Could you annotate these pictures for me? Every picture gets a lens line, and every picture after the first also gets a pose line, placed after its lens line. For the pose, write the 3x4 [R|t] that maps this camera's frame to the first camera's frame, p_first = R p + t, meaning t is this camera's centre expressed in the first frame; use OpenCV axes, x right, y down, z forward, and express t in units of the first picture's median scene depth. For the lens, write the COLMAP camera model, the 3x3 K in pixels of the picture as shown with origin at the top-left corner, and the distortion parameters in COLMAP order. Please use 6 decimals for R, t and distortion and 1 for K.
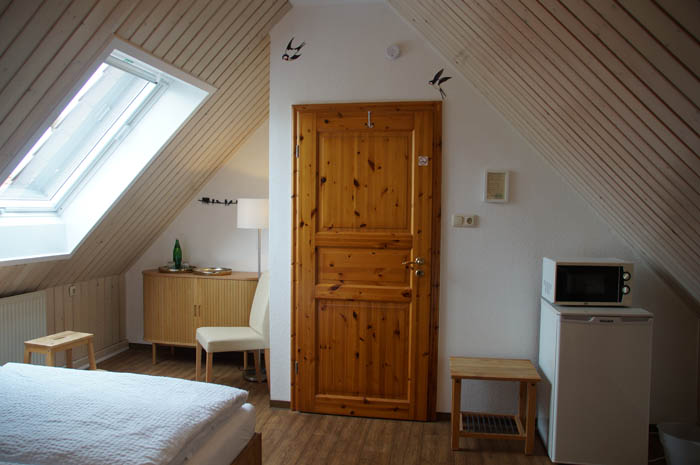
lens RADIAL K [[548.8, 0, 346.1], [0, 548.8, 235.1], [0, 0, 1]] dist [-0.164873, 0.153069]
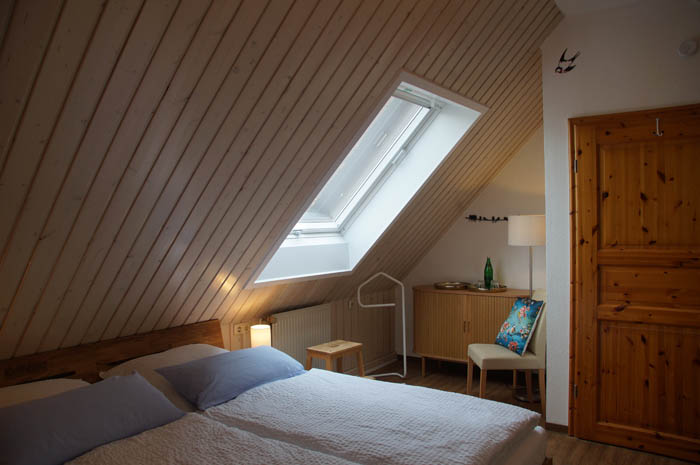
lens RADIAL K [[548.8, 0, 346.1], [0, 548.8, 235.1], [0, 0, 1]] dist [-0.164873, 0.153069]
pose [[0.904500, -0.015664, -0.426187, -0.055652], [0.005267, 0.999659, -0.025564, -0.009443], [0.426442, 0.020878, 0.904274, -0.024962]]
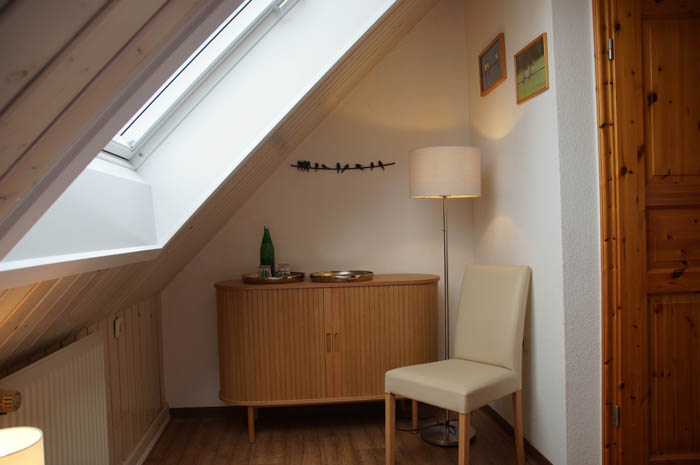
lens RADIAL K [[548.8, 0, 346.1], [0, 548.8, 235.1], [0, 0, 1]] dist [-0.164873, 0.153069]
pose [[0.965345, -0.044737, 0.257113, -0.523281], [0.052676, 0.998322, -0.024067, 0.047580], [-0.255605, 0.036777, 0.966082, 0.526089]]
